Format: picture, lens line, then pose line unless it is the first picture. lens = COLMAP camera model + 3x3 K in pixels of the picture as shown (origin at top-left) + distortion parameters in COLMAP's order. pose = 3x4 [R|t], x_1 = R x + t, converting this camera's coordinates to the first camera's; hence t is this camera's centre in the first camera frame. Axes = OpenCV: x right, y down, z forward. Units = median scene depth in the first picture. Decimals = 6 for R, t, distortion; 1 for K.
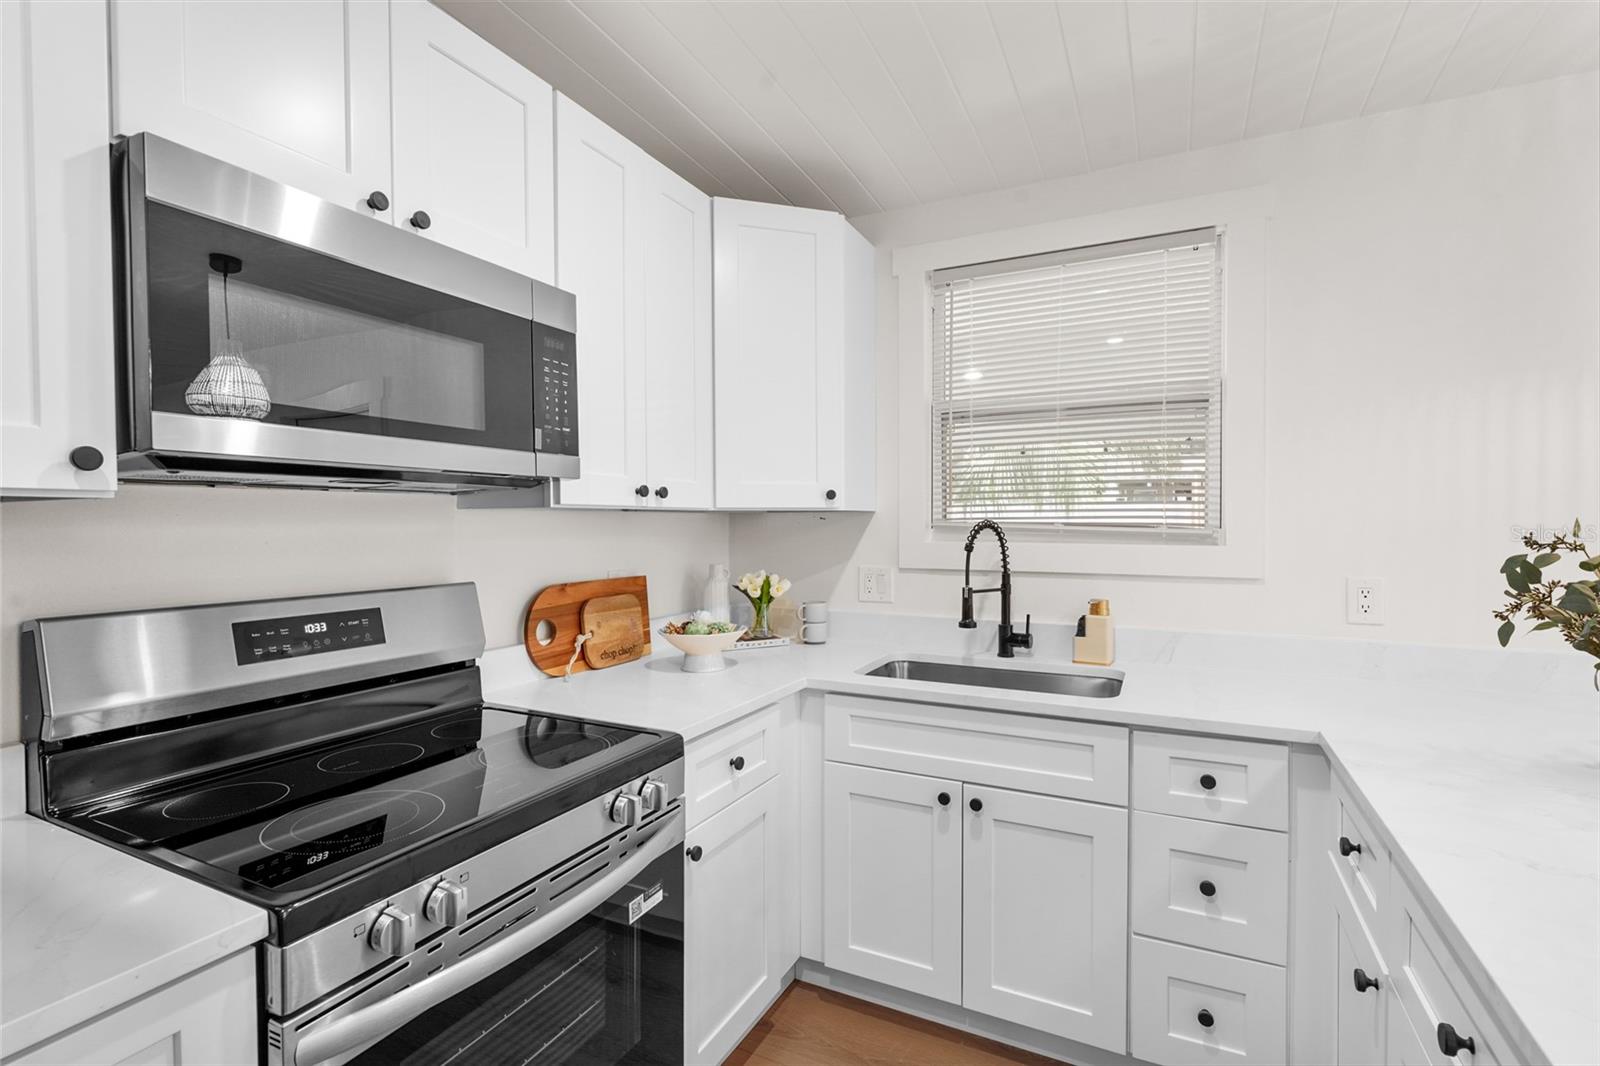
lens RADIAL K [[719.3, 0, 777.5], [0, 719.3, 534.3], [0, 0, 1]] dist [-0.008492, 0.000753]
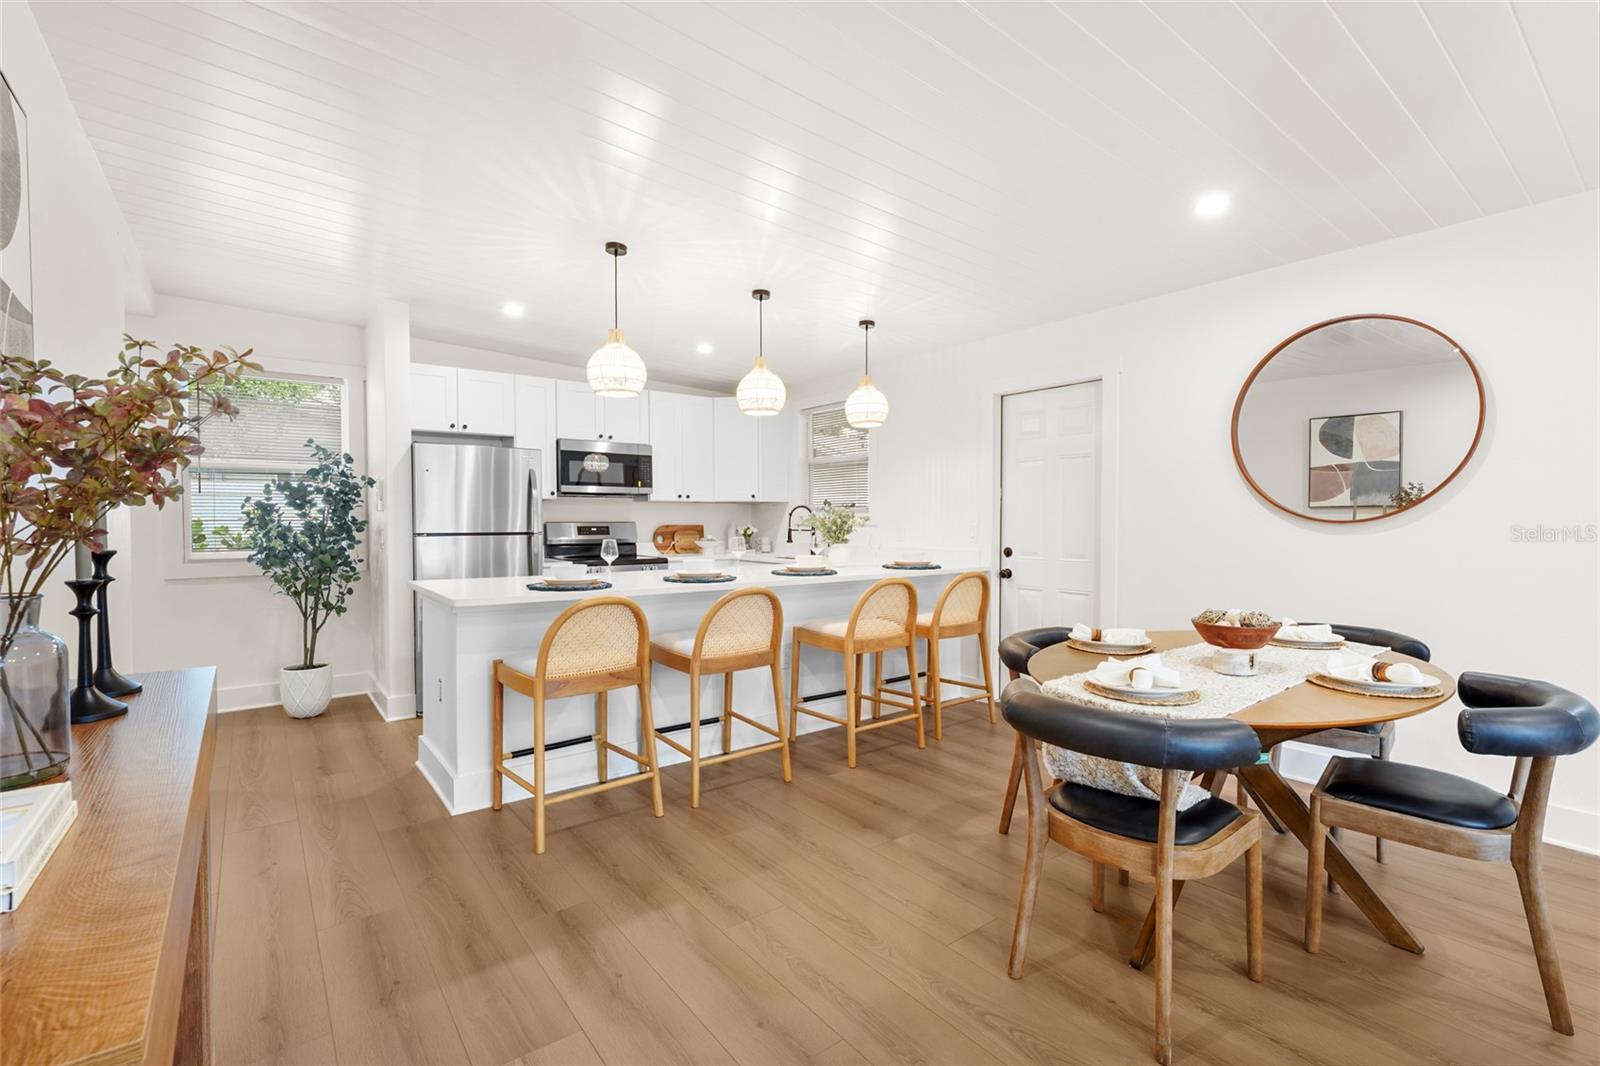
lens RADIAL K [[719.3, 0, 808.8], [0, 719.3, 540.5], [0, 0, 1]] dist [-0.008492, 0.000753]
pose [[0.901781, 0.012188, -0.432022, 2.107795], [-0.008779, 0.999913, 0.009885, 0.126051], [0.432105, -0.005122, 0.901809, -2.070730]]
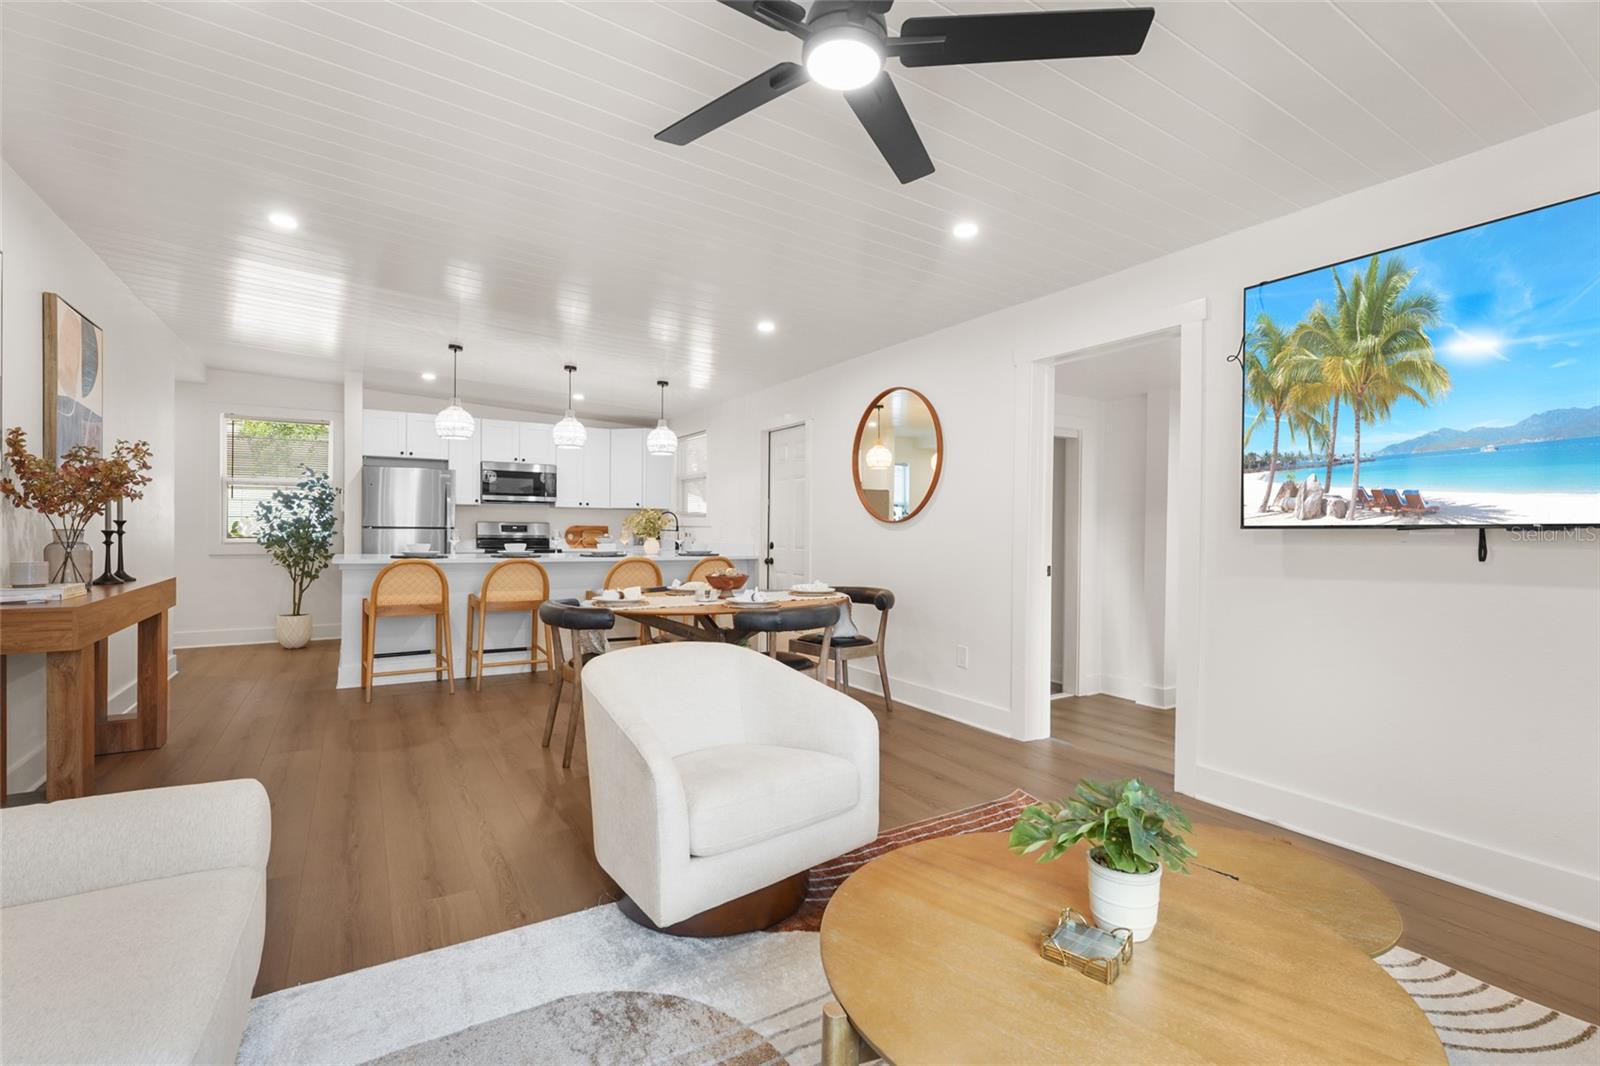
lens RADIAL K [[719.3, 0, 812.7], [0, 719.3, 543.9], [0, 0, 1]] dist [-0.008492, 0.000753]
pose [[0.856250, 0.019177, -0.516206, 3.909233], [-0.022256, 0.999752, 0.000224, 0.181936], [0.516082, 0.011297, 0.856465, -2.428522]]
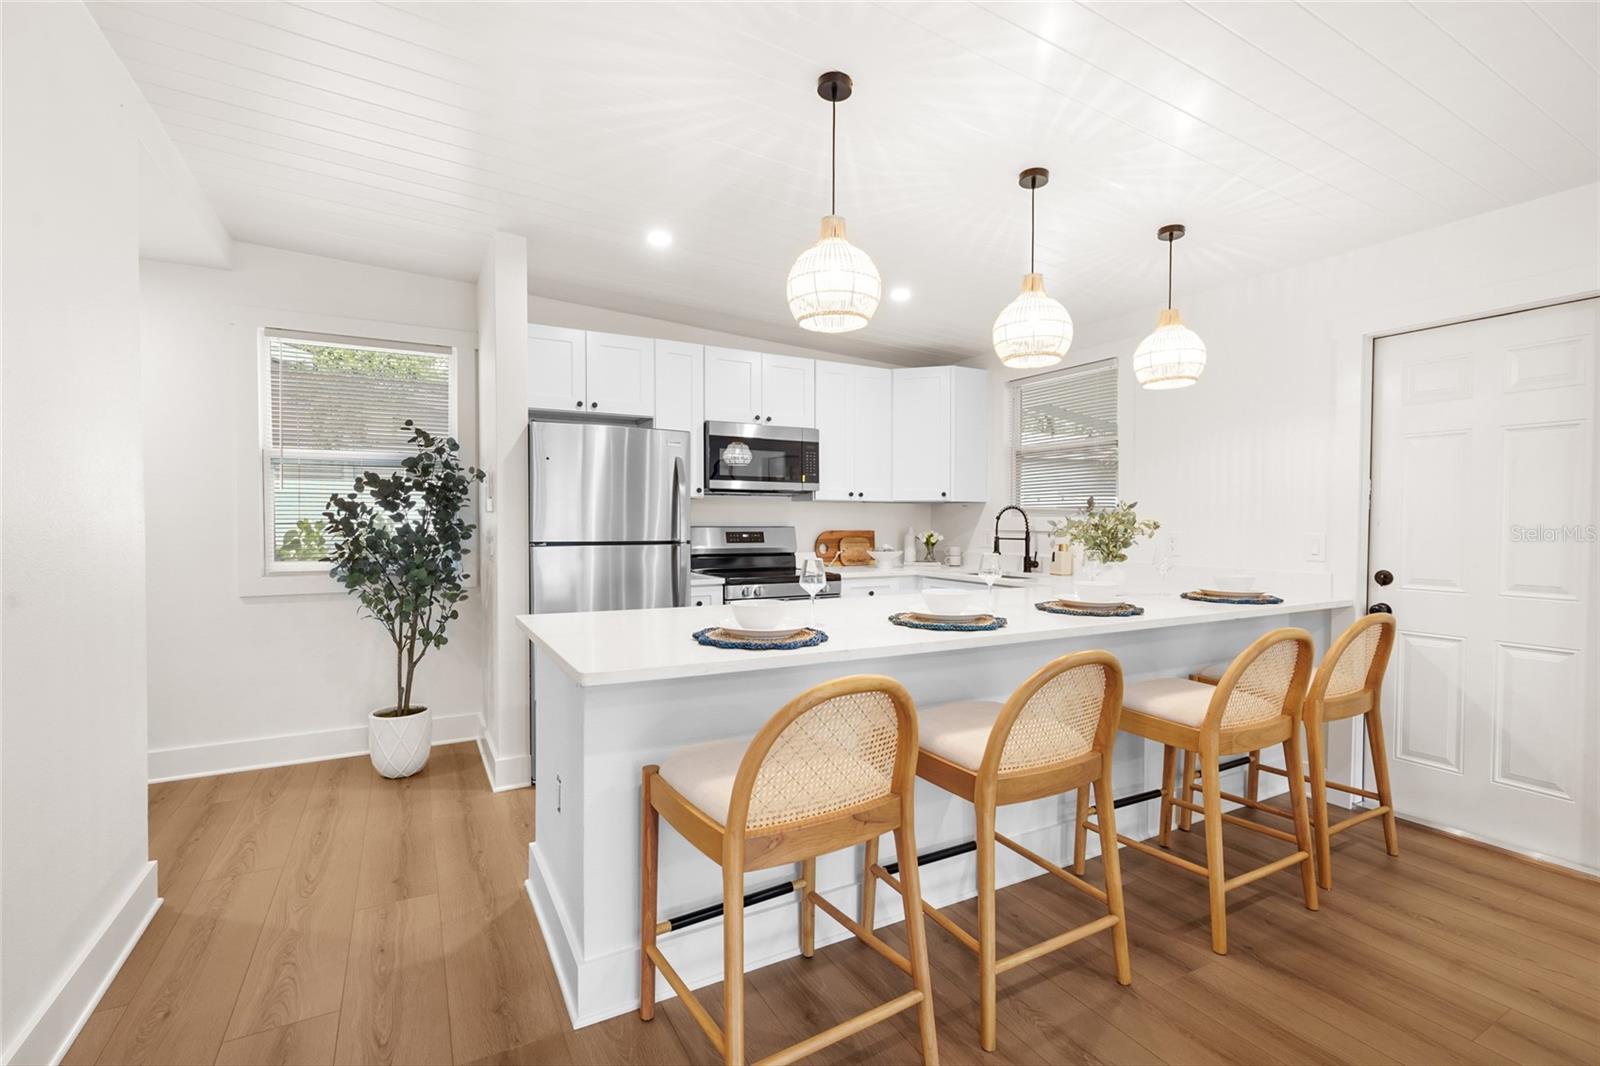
lens RADIAL K [[719.3, 0, 805.7], [0, 719.3, 541.2], [0, 0, 1]] dist [-0.008492, 0.000753]
pose [[0.825426, 0.018513, -0.564207, 1.360863], [-0.015611, 0.999828, 0.009968, 0.102803], [0.564295, 0.000580, 0.825573, -1.492178]]
